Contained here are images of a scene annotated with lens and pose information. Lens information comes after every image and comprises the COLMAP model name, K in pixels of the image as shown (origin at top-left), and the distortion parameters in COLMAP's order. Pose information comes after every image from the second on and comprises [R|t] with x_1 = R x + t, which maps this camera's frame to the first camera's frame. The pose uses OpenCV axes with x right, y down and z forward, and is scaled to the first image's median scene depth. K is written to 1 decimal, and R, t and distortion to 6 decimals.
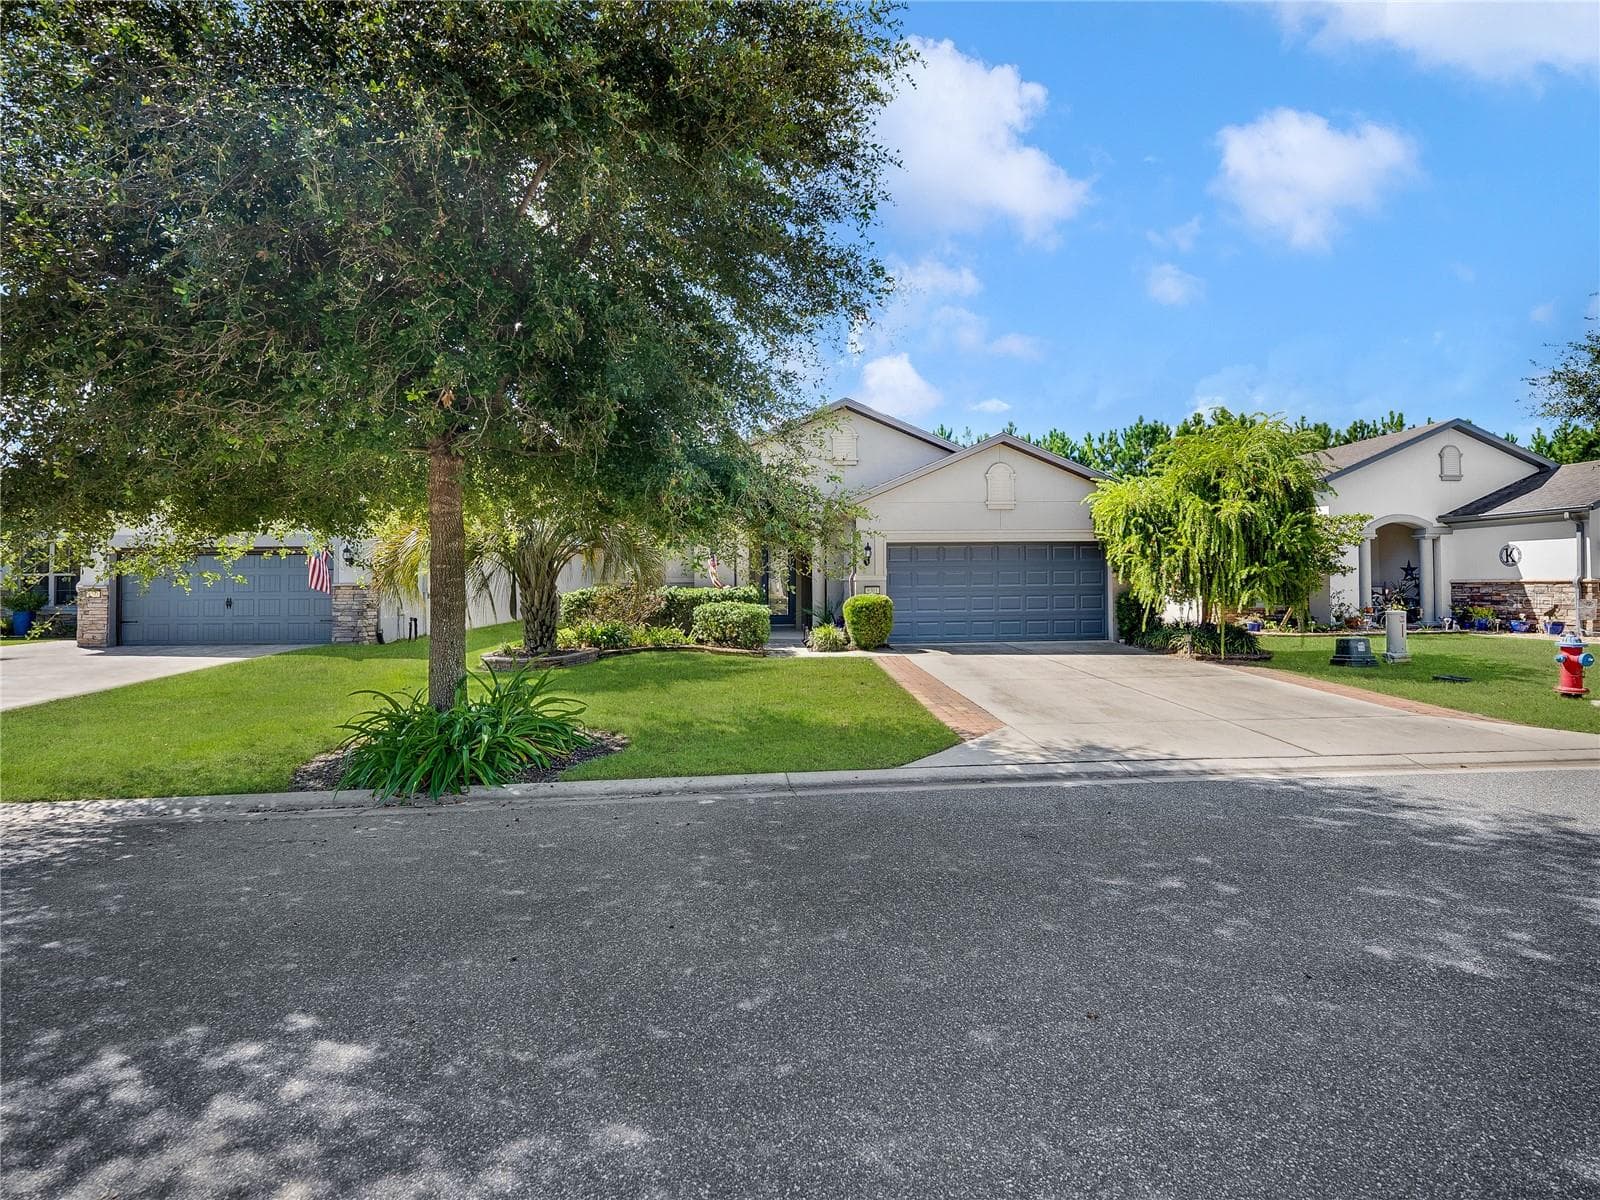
lens RADIAL K [[752.5, 0, 799.3], [0, 752.5, 571.9], [0, 0, 1]] dist [-0.024533, 0.000316]
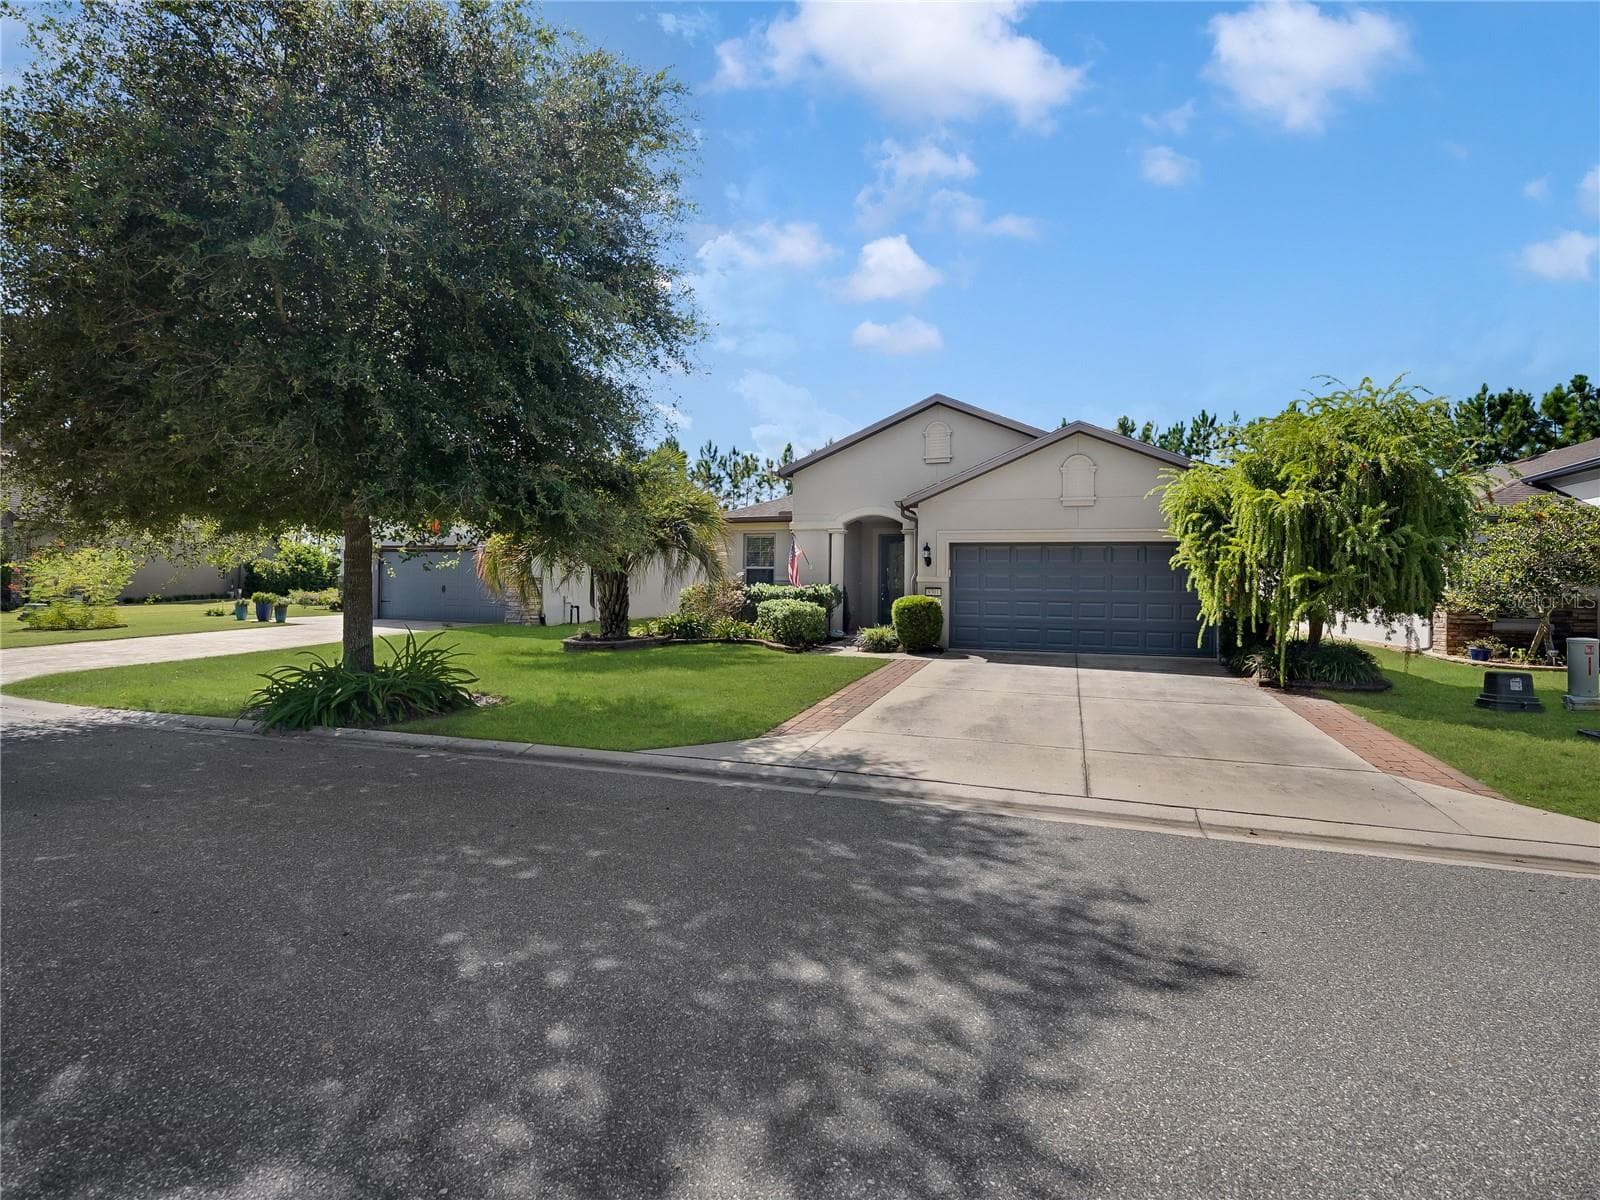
lens RADIAL K [[750.0, 0, 802.1], [0, 750.0, 568.0], [0, 0, 1]] dist [-0.023265, 0.000127]
pose [[0.923480, 0.014105, -0.383386, 0.329958], [-0.016601, 0.999857, -0.003202, -0.000630], [0.383286, 0.009322, 0.923583, 0.046426]]
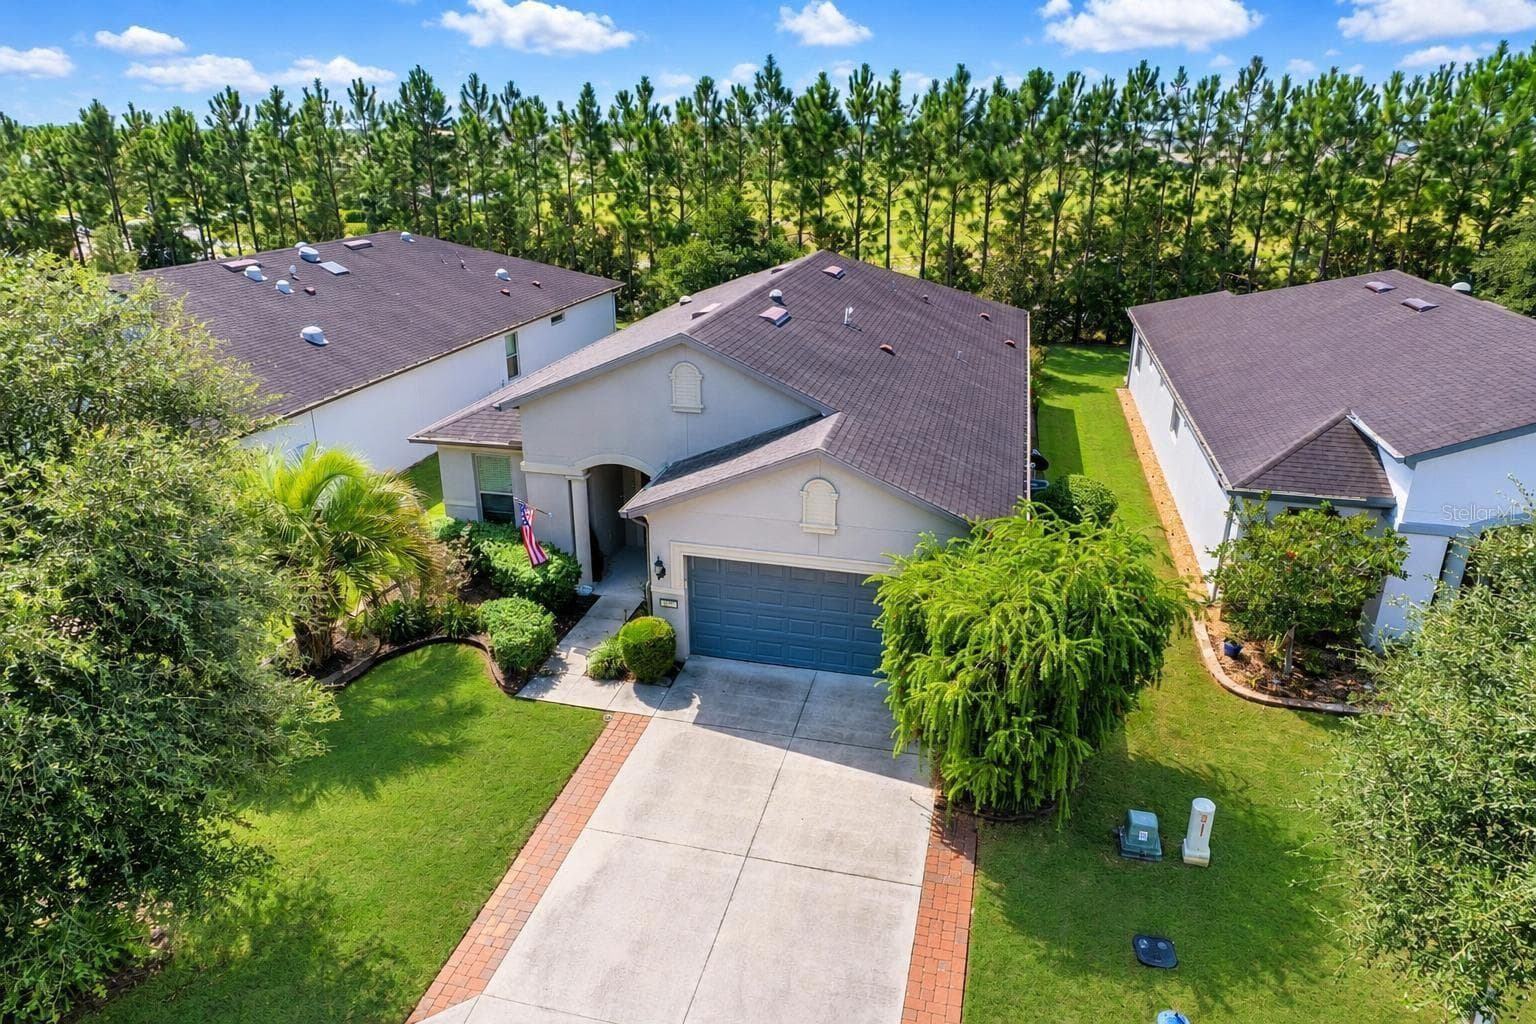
lens RADIAL K [[986.0, 0, 765.3], [0, 986.0, 514.2], [0, 0, 1]] dist [-0.077701, 0.068671]
pose [[0.955954, 0.118782, -0.268409, 0.526887], [-0.007340, 0.923844, 0.382698, -0.539326], [0.293426, -0.363871, 0.884024, 0.068221]]
